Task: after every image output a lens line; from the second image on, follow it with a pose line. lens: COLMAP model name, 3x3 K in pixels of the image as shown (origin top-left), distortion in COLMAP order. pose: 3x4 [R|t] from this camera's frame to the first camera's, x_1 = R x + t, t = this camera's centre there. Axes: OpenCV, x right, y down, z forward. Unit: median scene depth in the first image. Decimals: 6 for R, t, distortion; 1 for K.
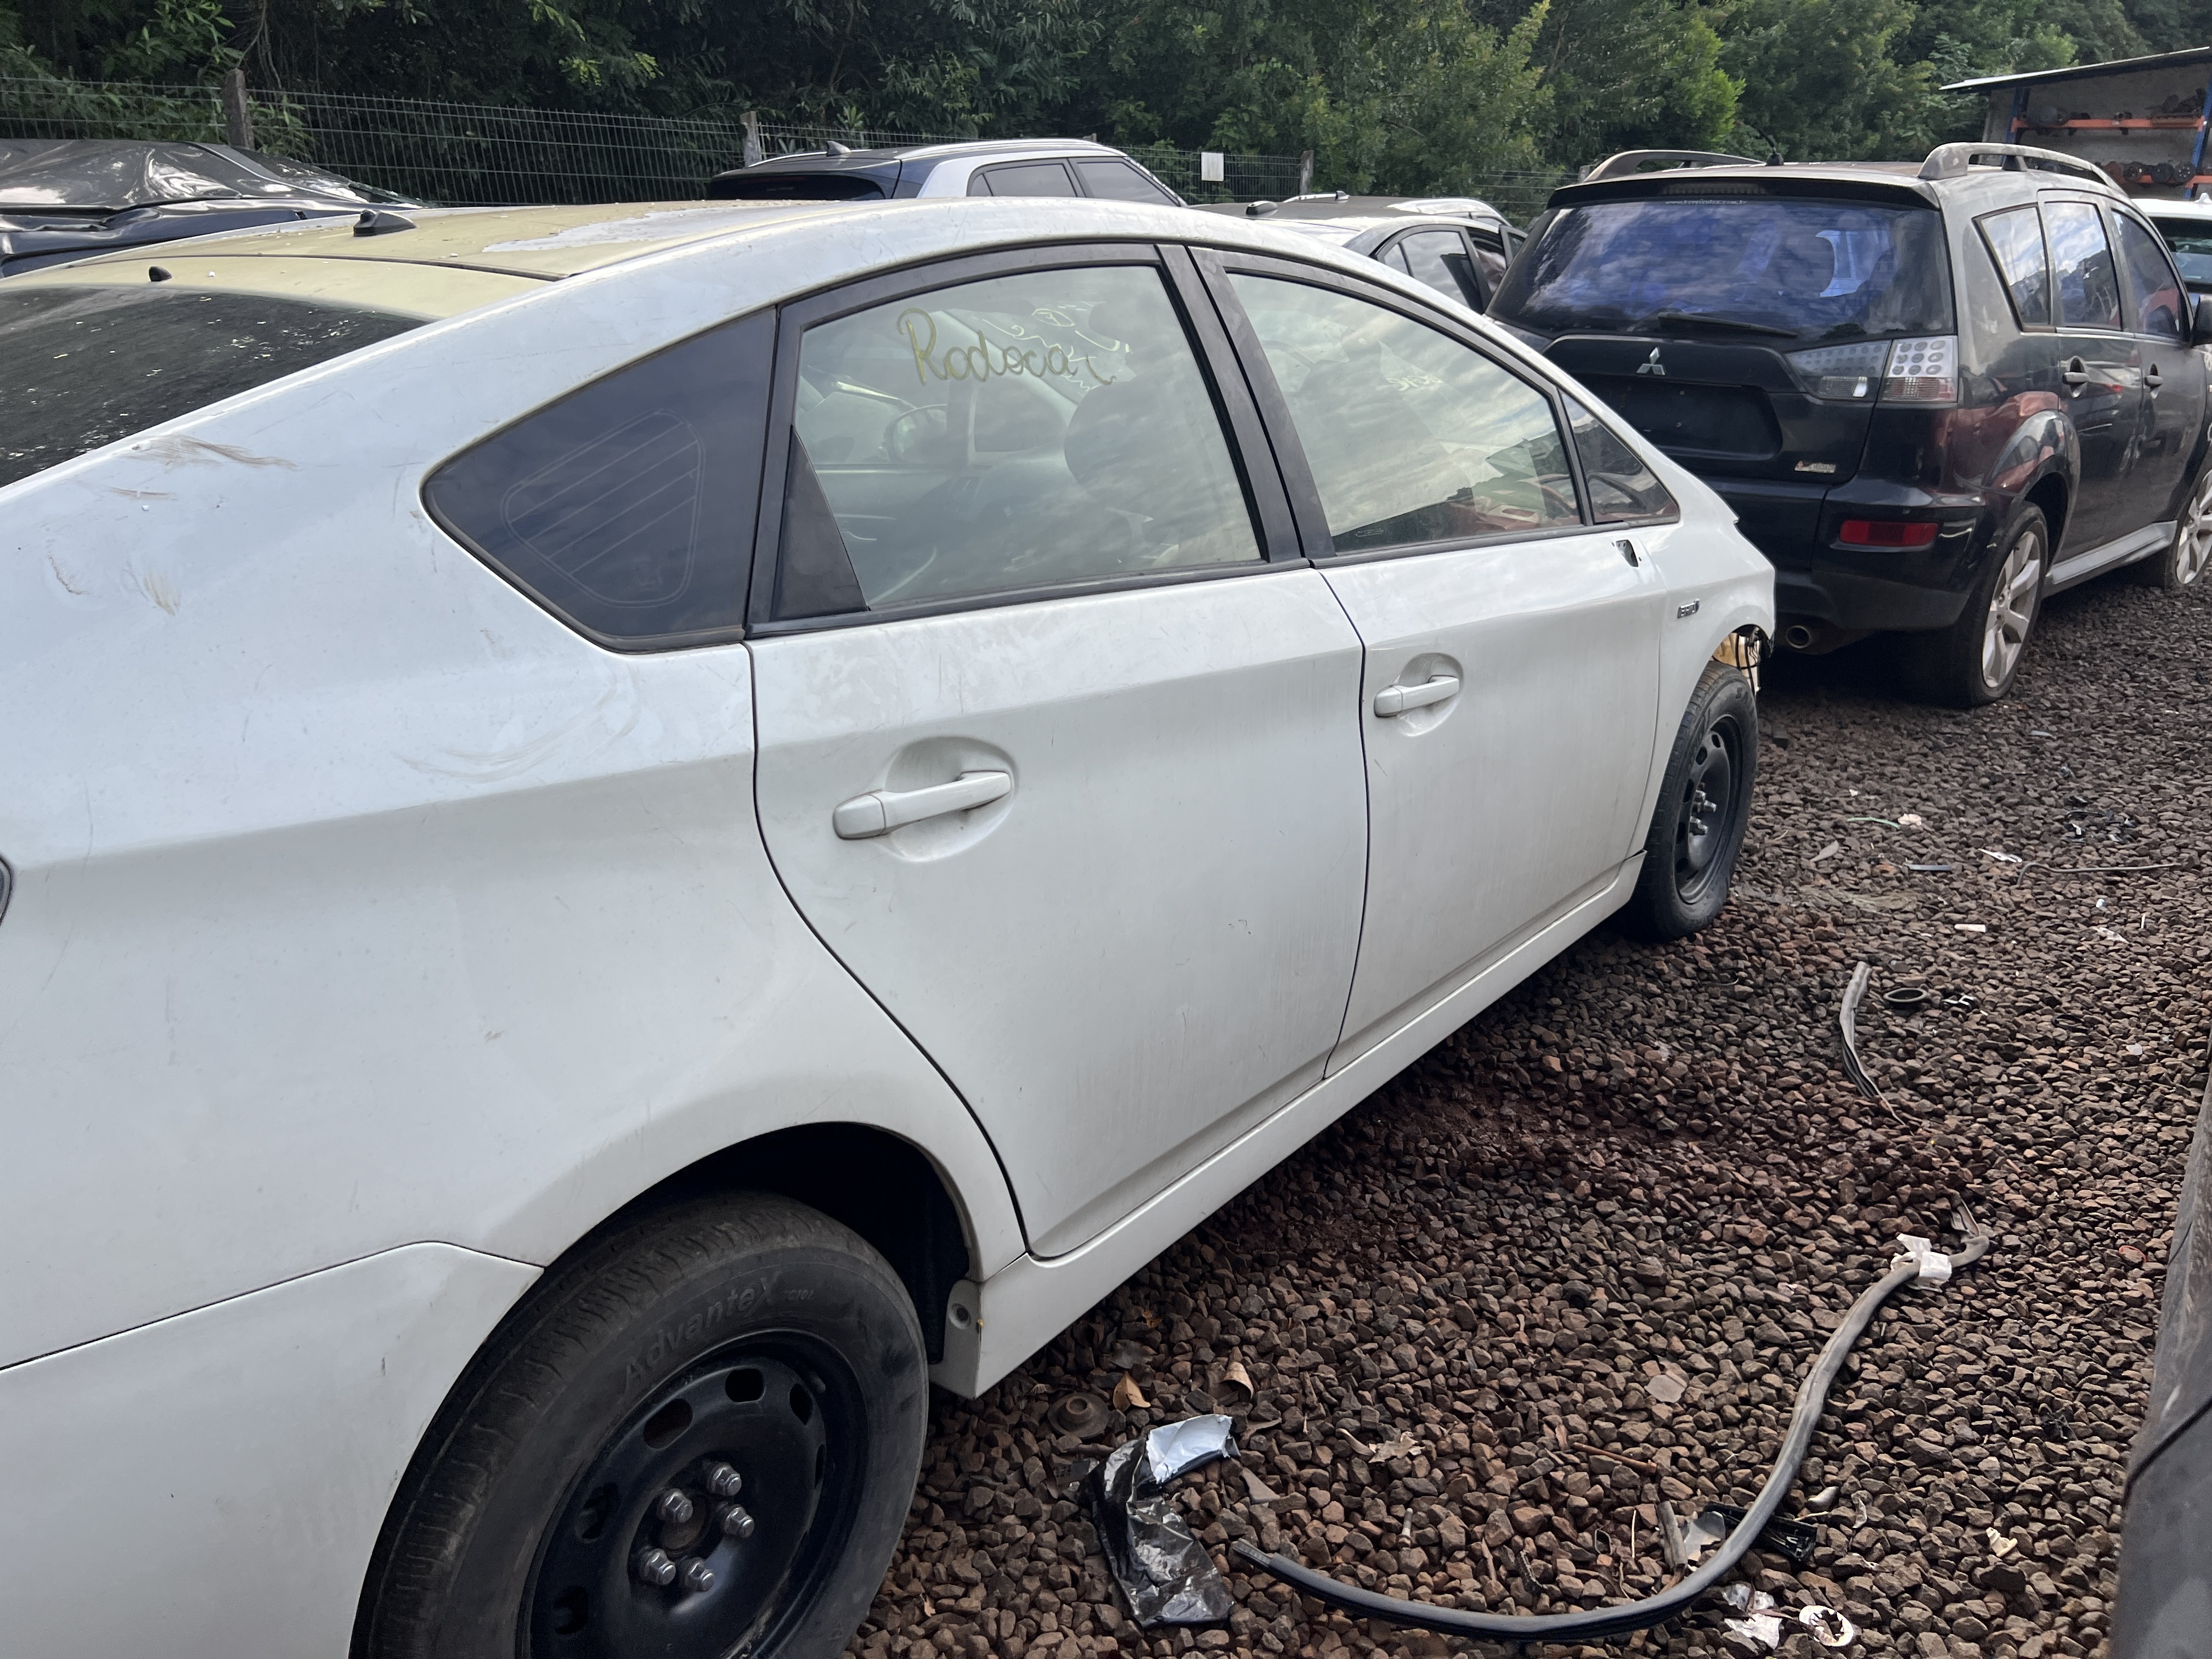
lens RADIAL K [[1982.6, 0, 1144.3], [0, 1982.6, 825.1], [0, 0, 1]] dist [0.116390, -0.185263]
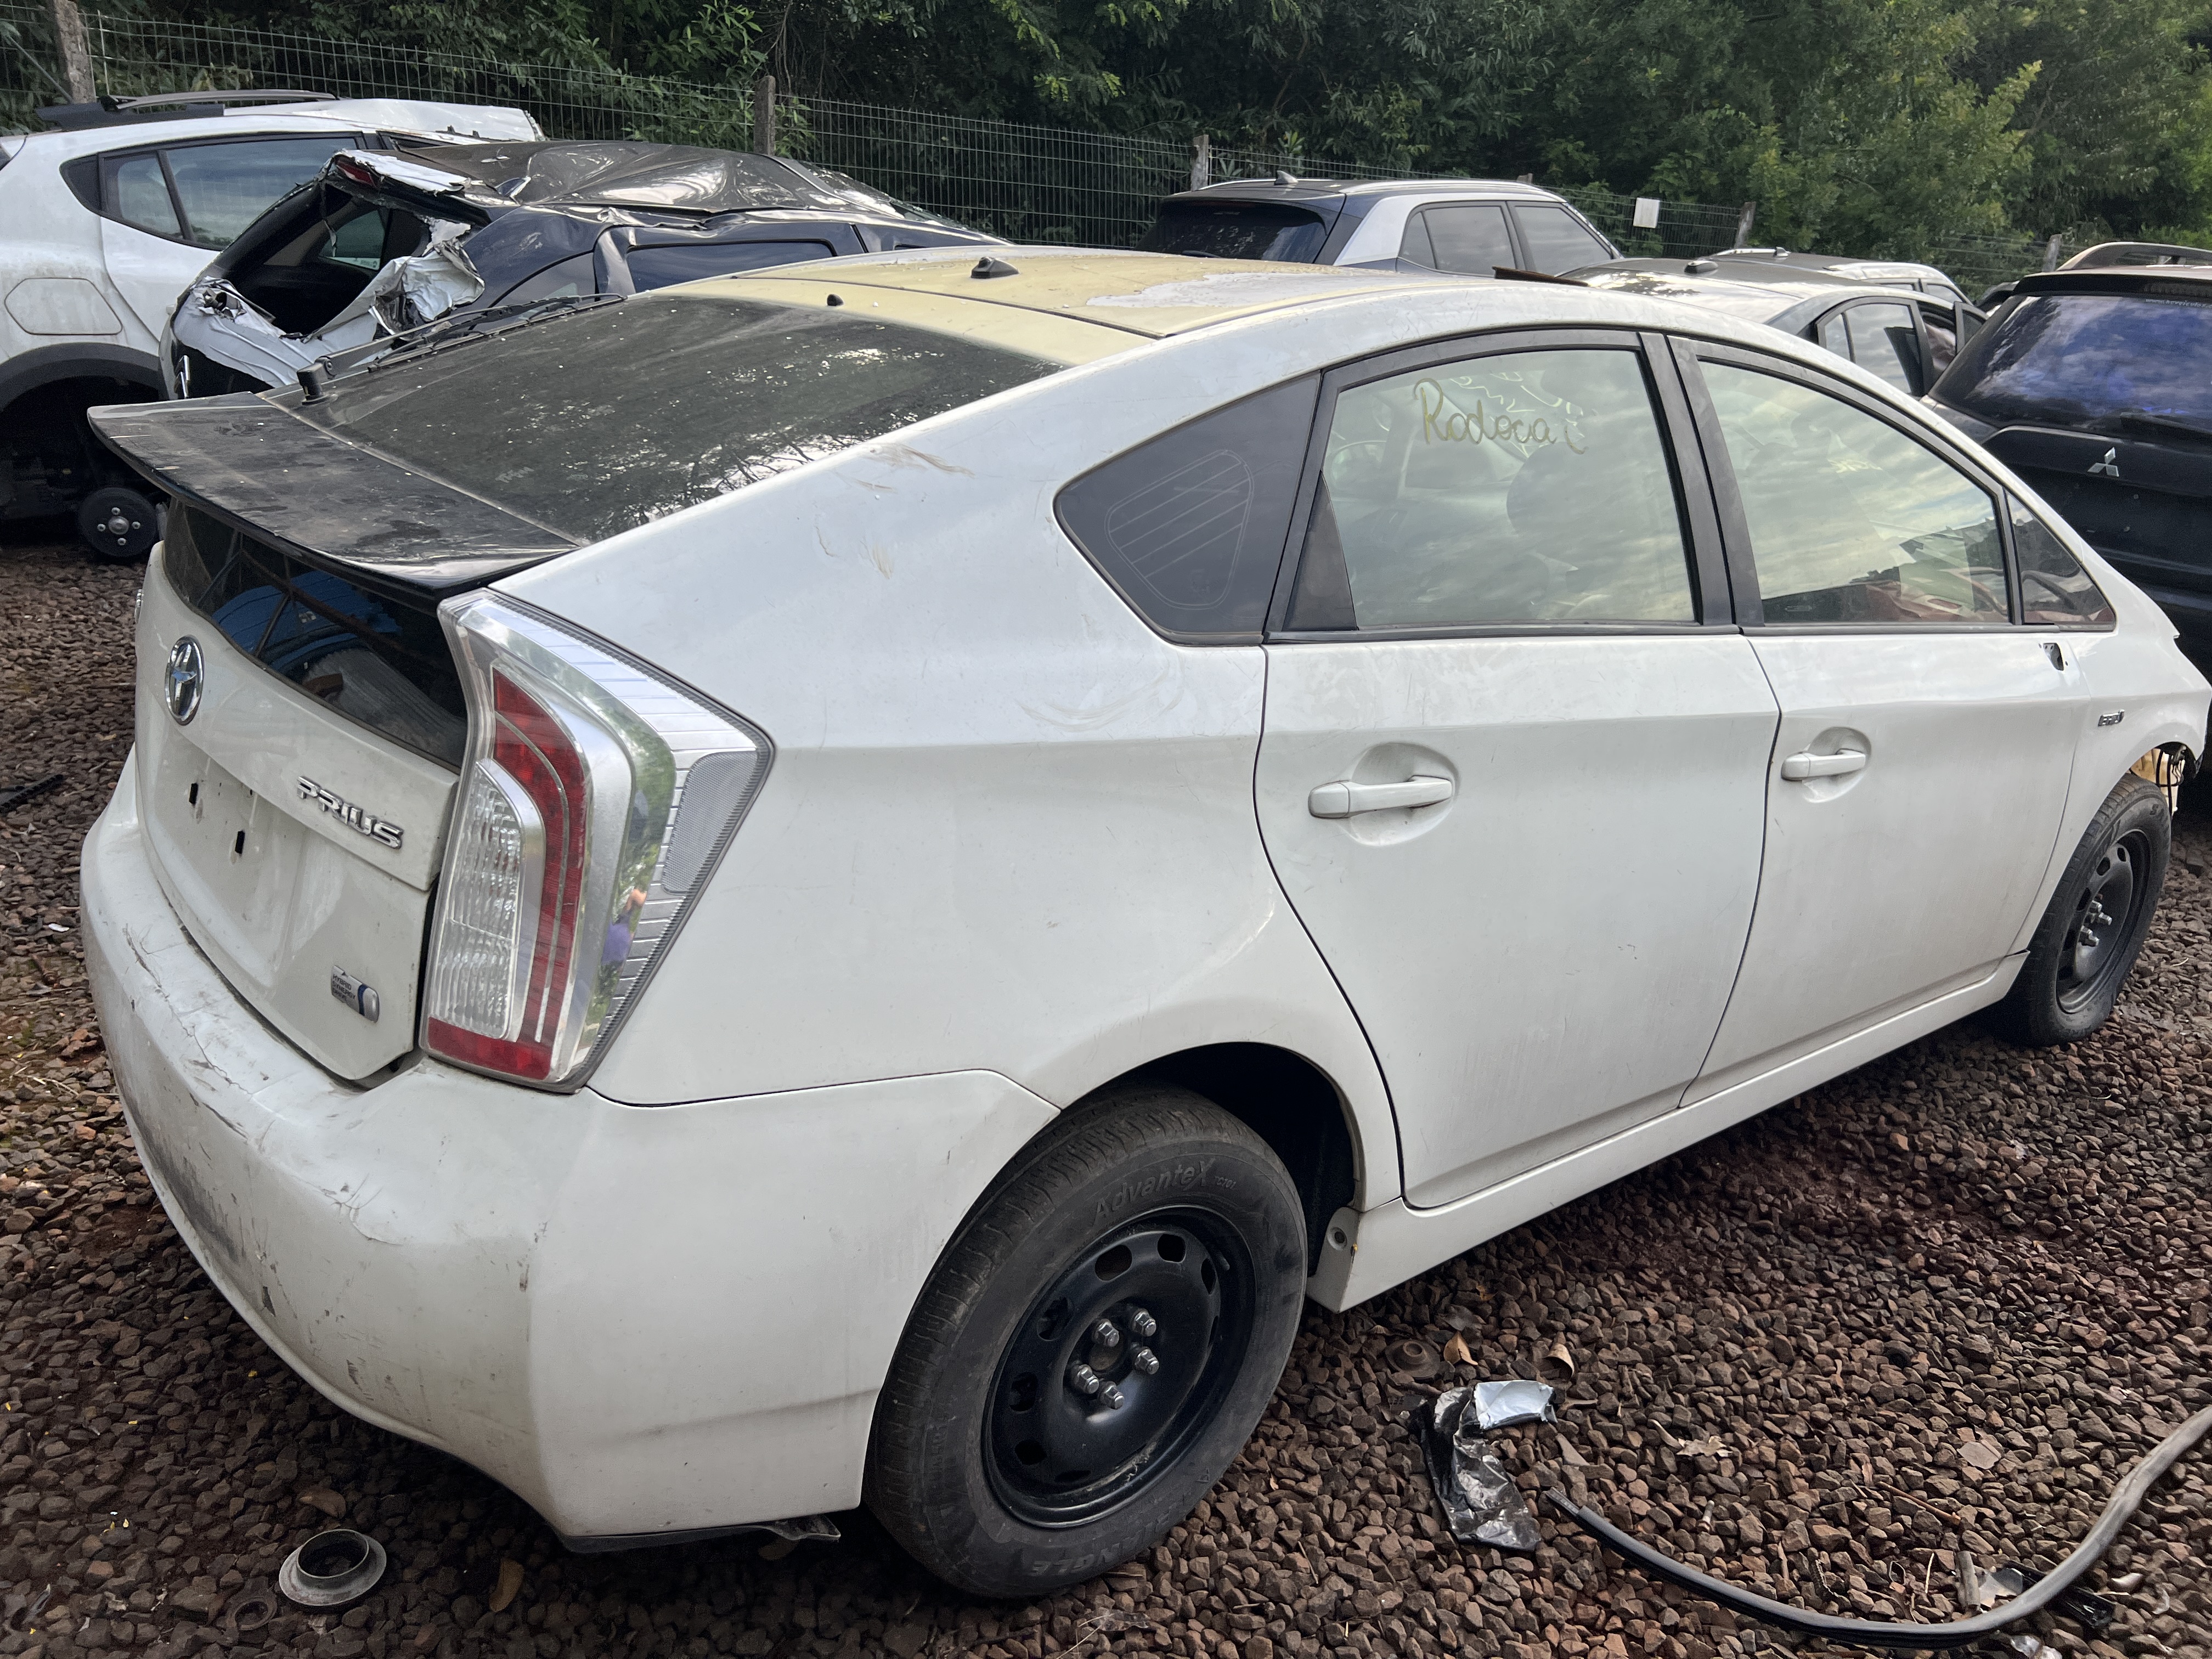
lens RADIAL K [[1998.7, 0, 1047.0], [0, 1998.7, 828.9], [0, 0, 1]] dist [0.096579, -0.066655]
pose [[0.969383, 0.140896, -0.201109, -0.042130], [-0.141984, 0.989827, 0.009078, 0.017683], [0.200342, 0.019755, 0.979527, -0.145361]]
